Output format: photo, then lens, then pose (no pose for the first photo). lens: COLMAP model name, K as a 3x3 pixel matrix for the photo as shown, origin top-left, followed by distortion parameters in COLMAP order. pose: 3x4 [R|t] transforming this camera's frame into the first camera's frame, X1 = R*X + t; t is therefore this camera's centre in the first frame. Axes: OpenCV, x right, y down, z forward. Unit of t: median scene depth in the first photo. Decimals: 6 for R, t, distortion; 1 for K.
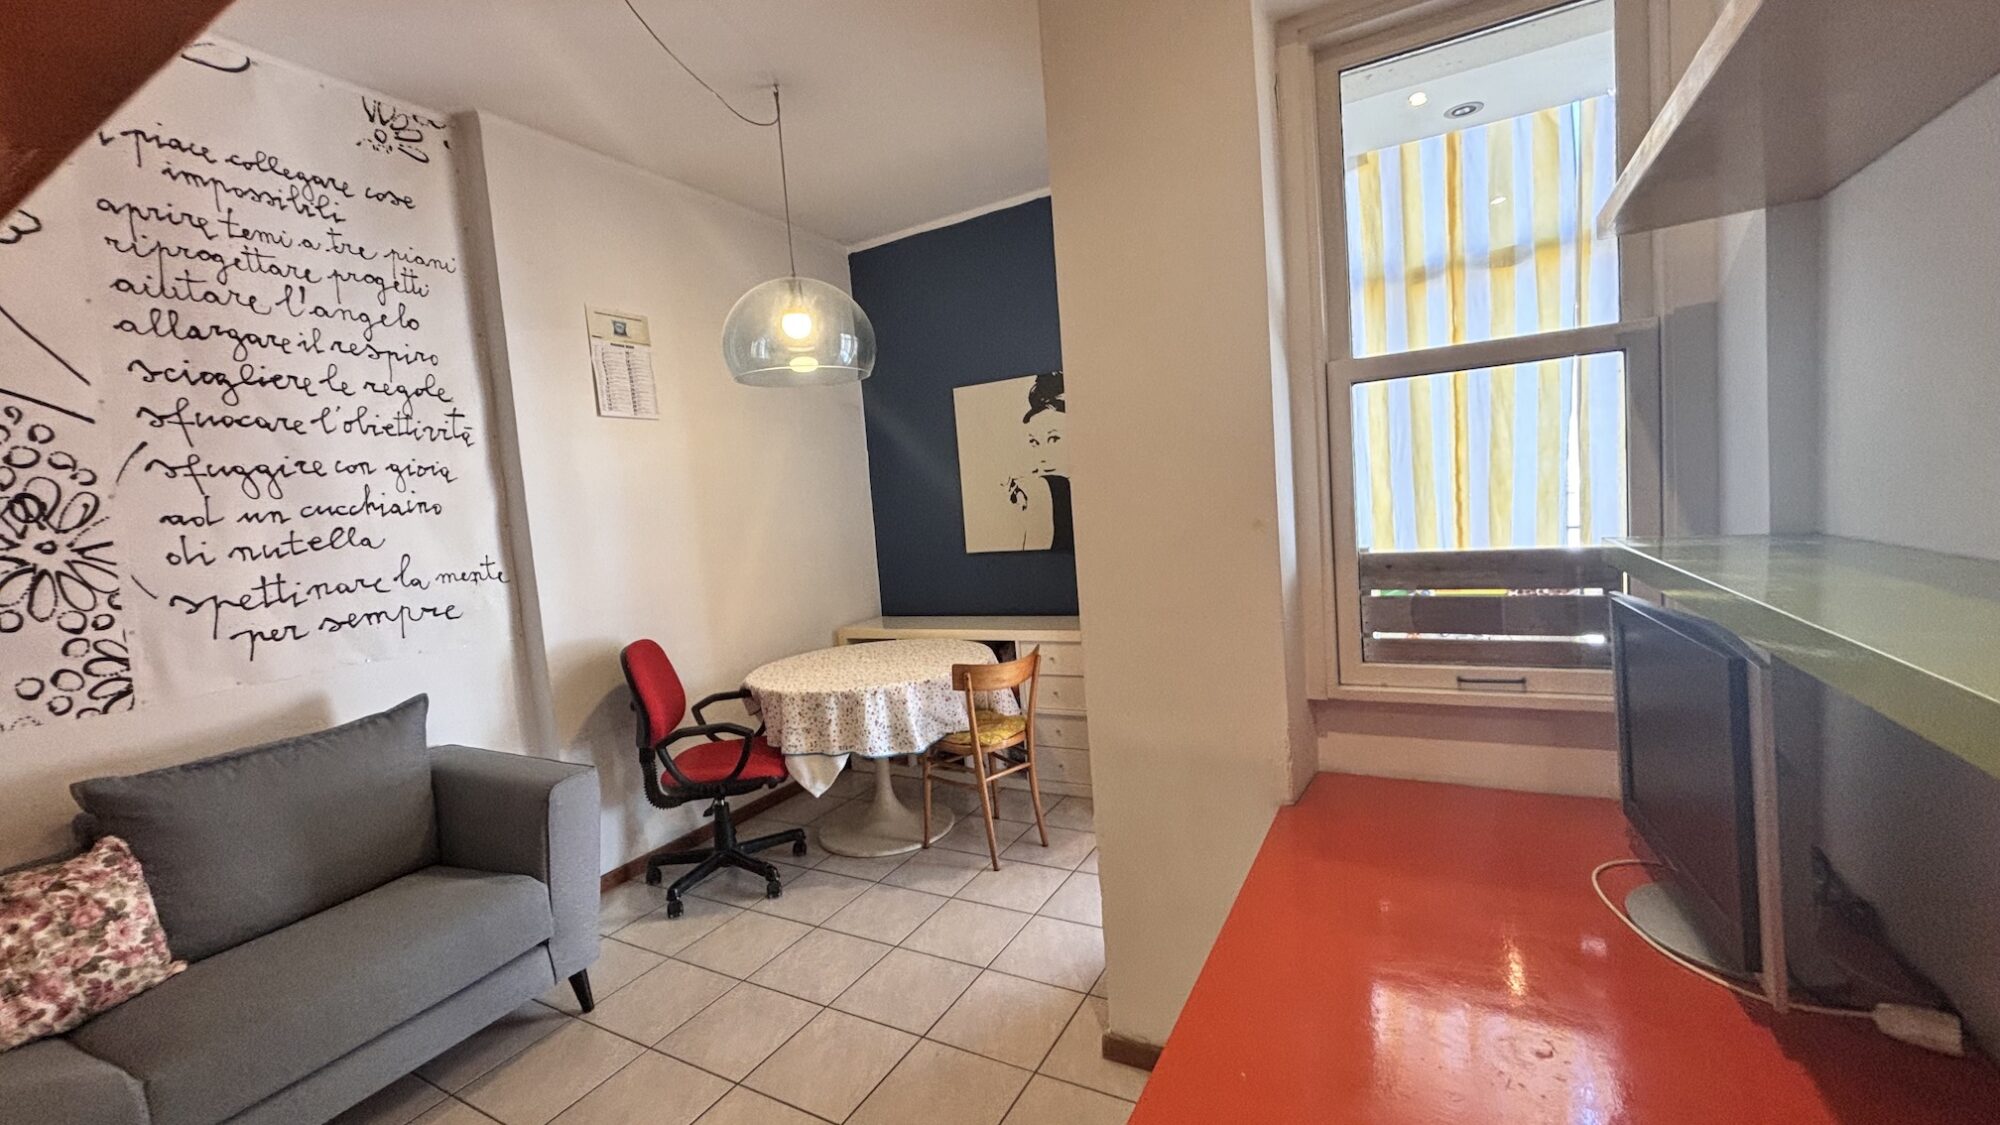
lens RADIAL K [[779.1, 0, 1005.6], [0, 779.1, 560.2], [0, 0, 1]] dist [0.001761, -0.006150]
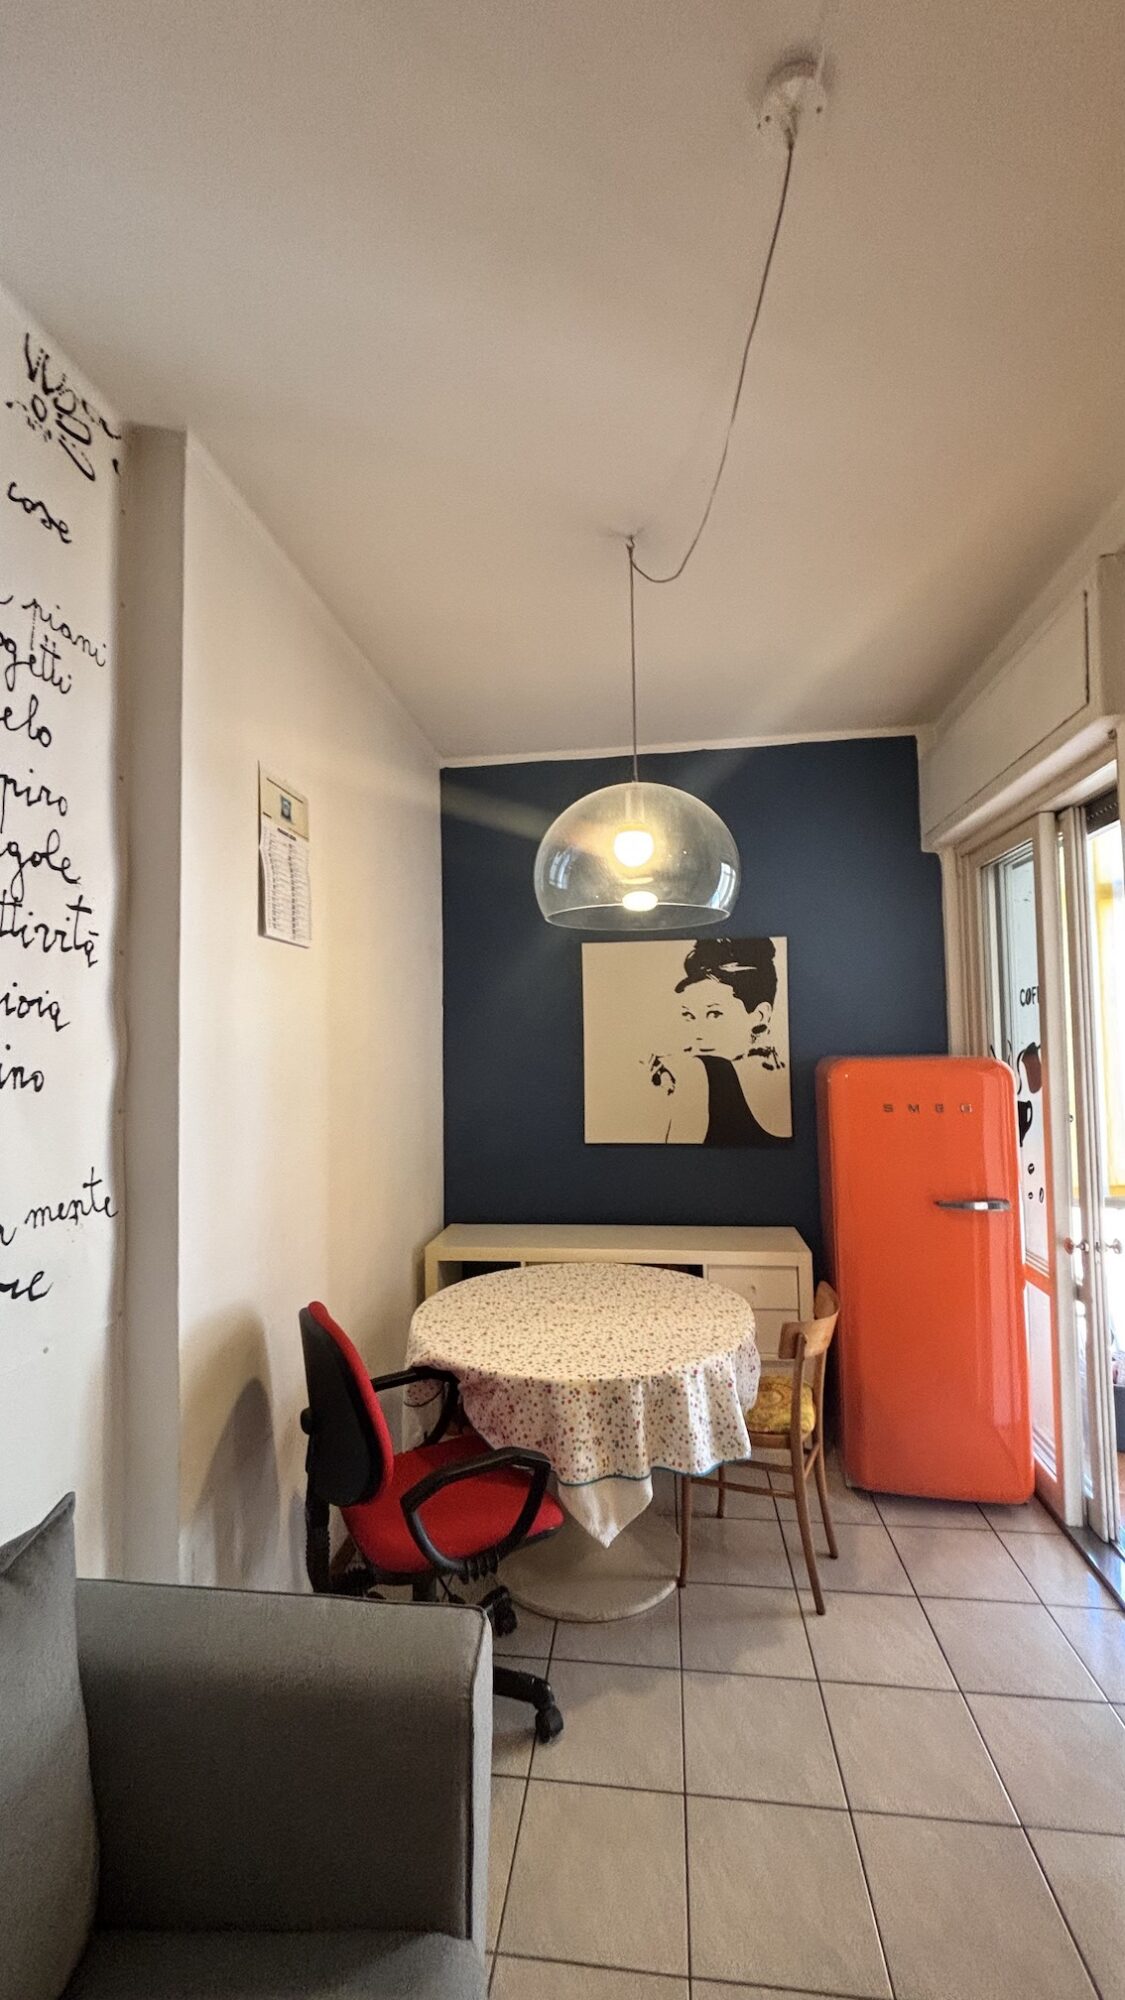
lens RADIAL K [[779.1, 0, 547.5], [0, 779.1, 1000.5], [0, 0, 1]] dist [0.001761, -0.006150]
pose [[0.932171, 0.084306, 0.352065, -0.659807], [-0.032884, 0.988204, -0.149569, -0.057211], [-0.360522, 0.127846, 0.923948, 0.429957]]
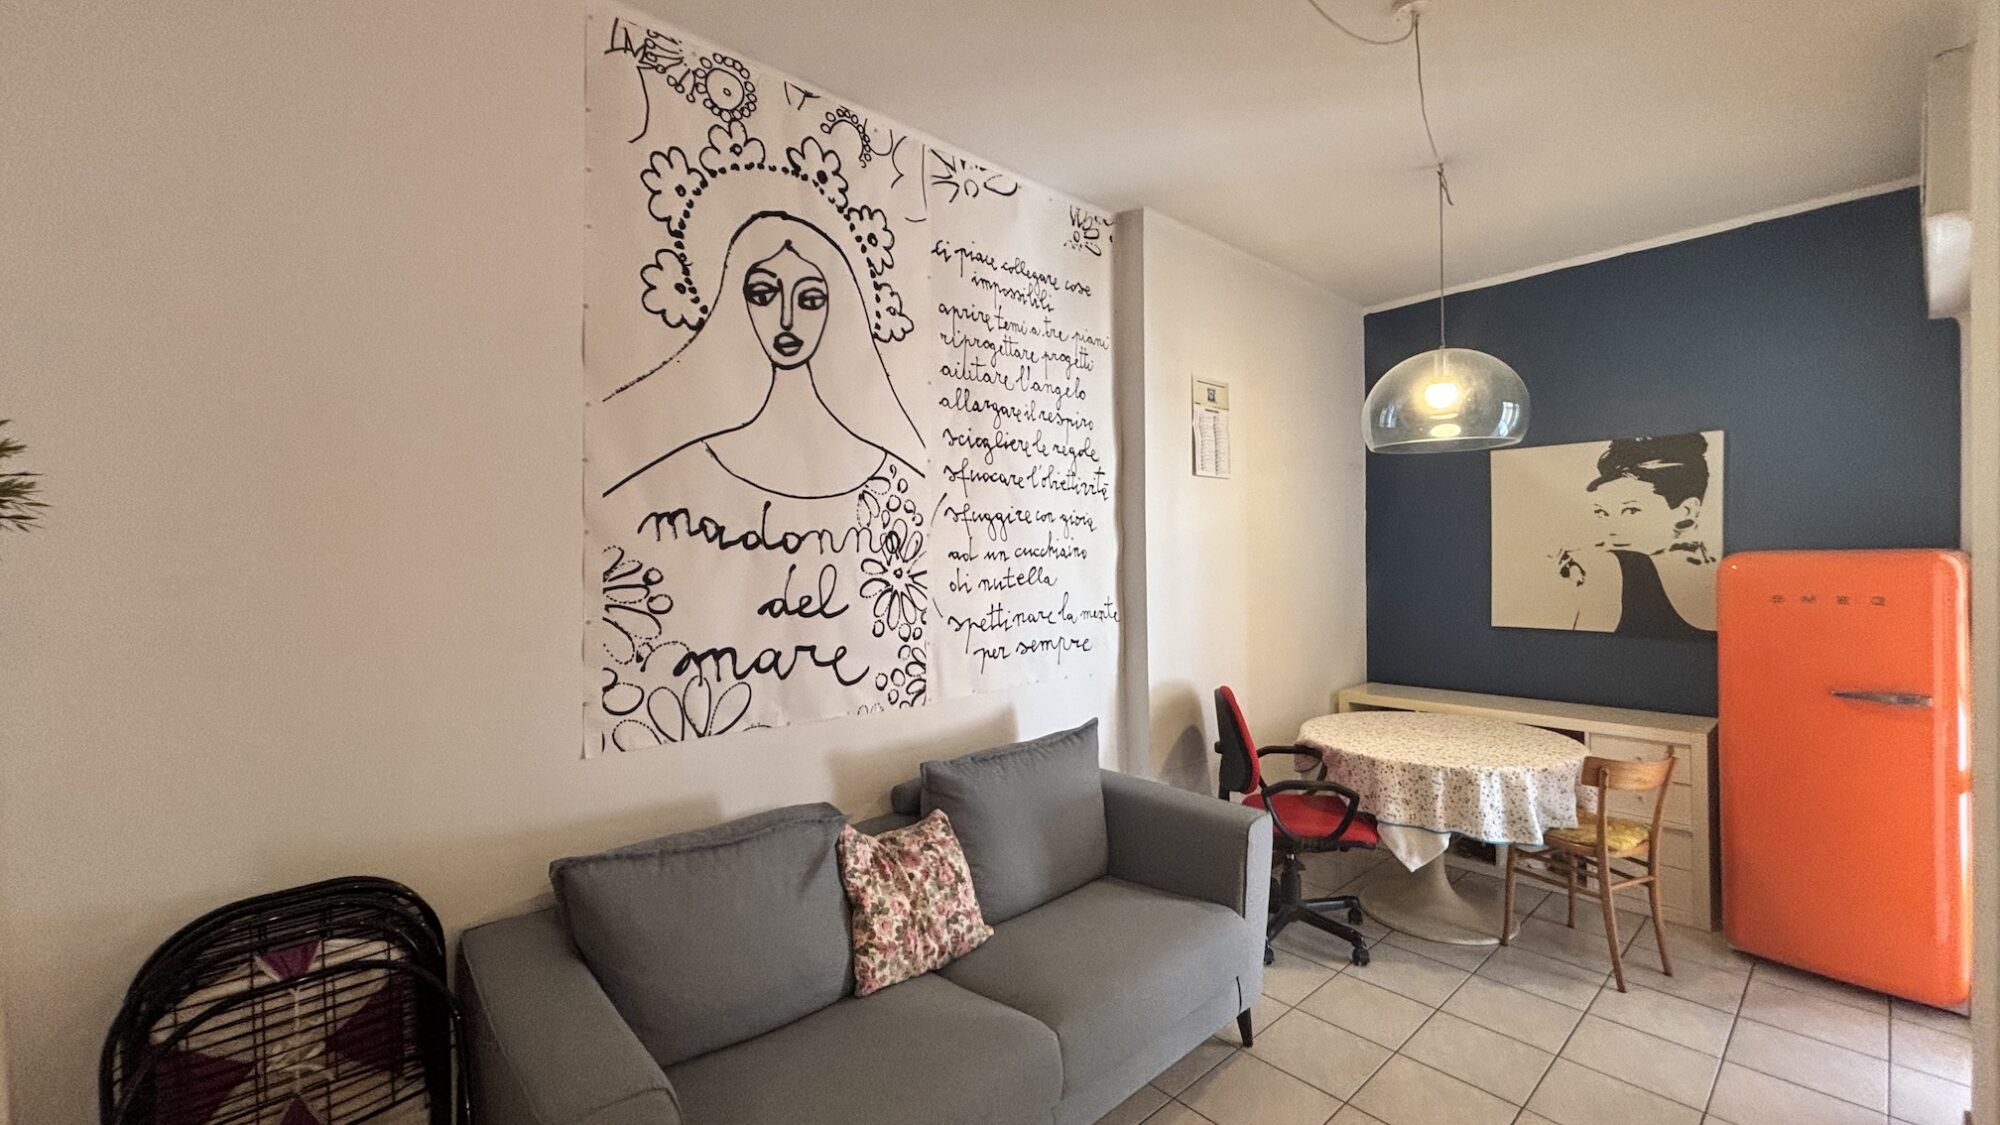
lens RADIAL K [[779.1, 0, 1005.6], [0, 779.1, 560.2], [0, 0, 1]] dist [0.001761, -0.006150]
pose [[0.939727, 0.070155, -0.334650, -0.499403], [-0.087192, 0.995536, -0.036144, -0.005177], [0.330621, 0.063145, 0.941649, -0.131656]]
